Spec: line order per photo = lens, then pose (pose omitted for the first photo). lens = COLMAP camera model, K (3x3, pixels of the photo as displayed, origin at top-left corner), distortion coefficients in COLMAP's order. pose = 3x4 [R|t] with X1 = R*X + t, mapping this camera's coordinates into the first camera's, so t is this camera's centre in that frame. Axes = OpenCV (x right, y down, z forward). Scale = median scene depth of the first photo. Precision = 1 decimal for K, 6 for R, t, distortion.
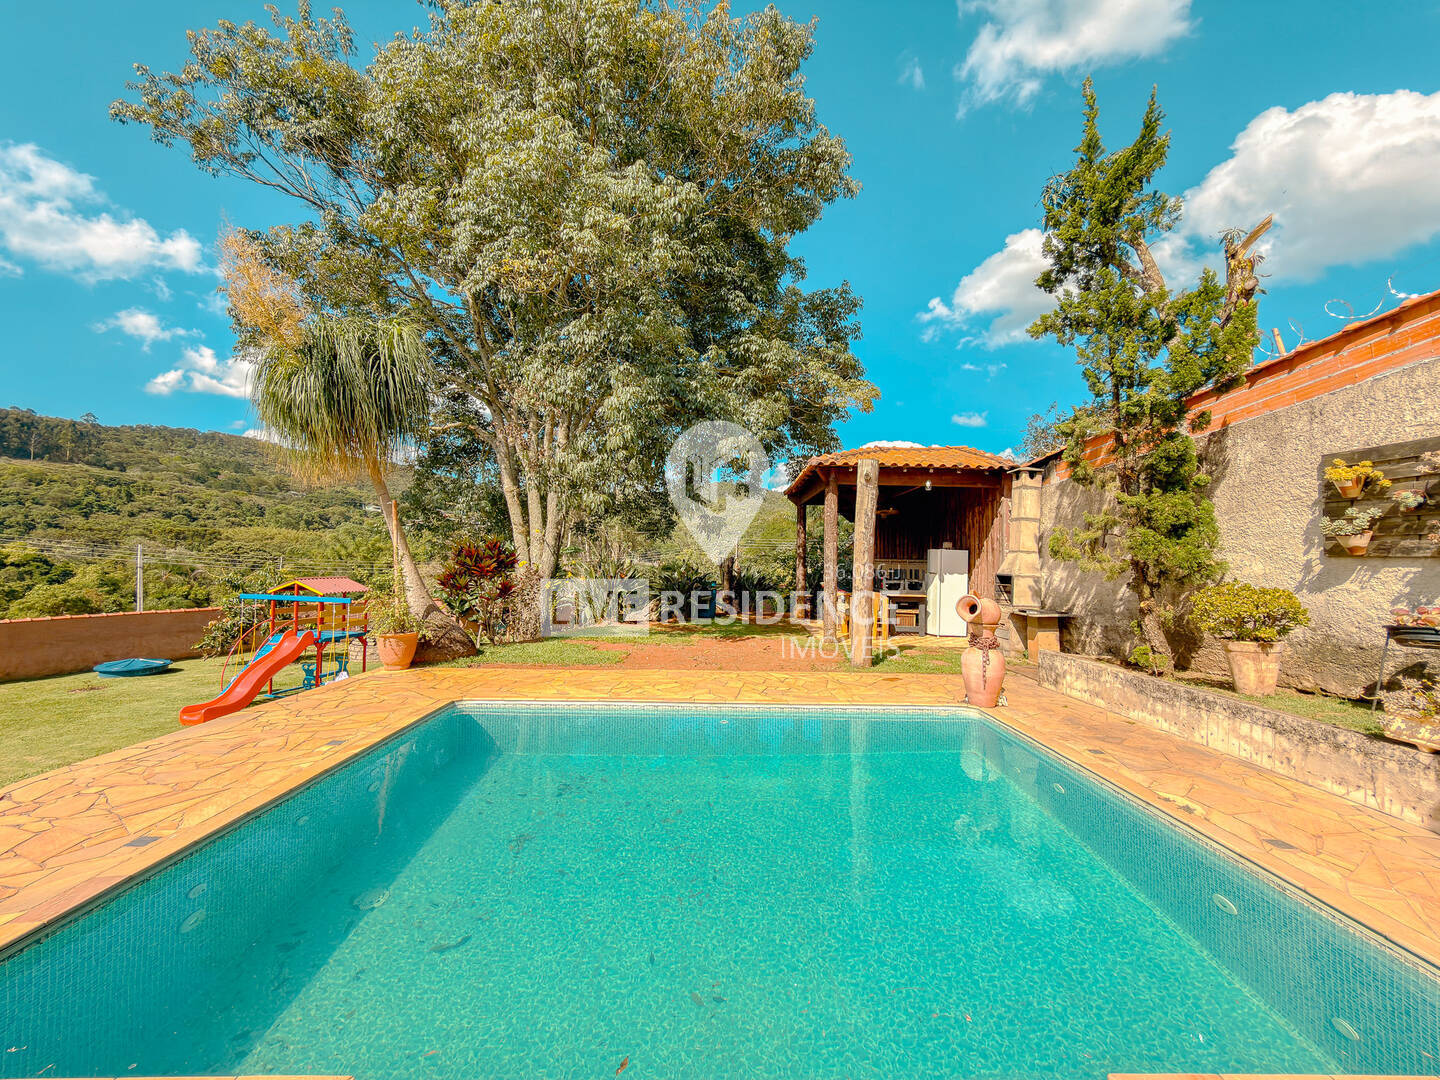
lens RADIAL K [[573.6, 0, 720.8], [0, 573.6, 539.2], [0, 0, 1]] dist [0.000729, -0.000219]
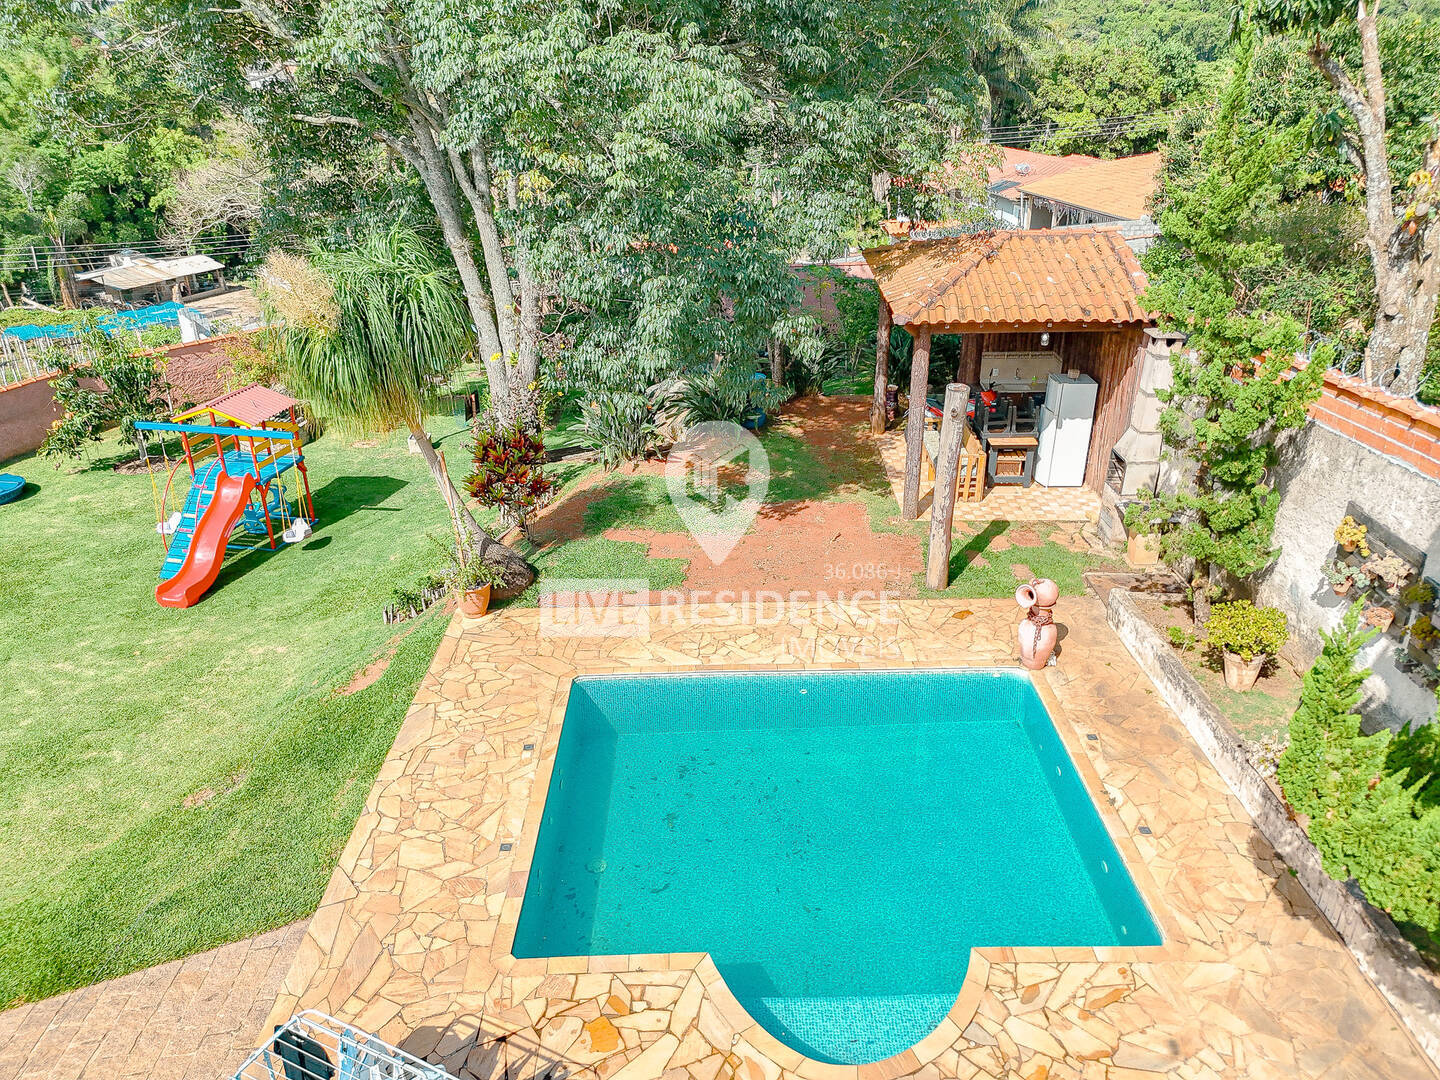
lens RADIAL K [[1066.6, 0, 720.0], [0, 1066.6, 540.0], [0, 0, 1]] dist [0.066199, -0.059772]
pose [[0.999513, -0.024174, -0.019721, -0.106188], [0.030459, 0.892880, 0.449263, -0.858622], [0.006748, -0.449645, 0.893182, -0.744209]]
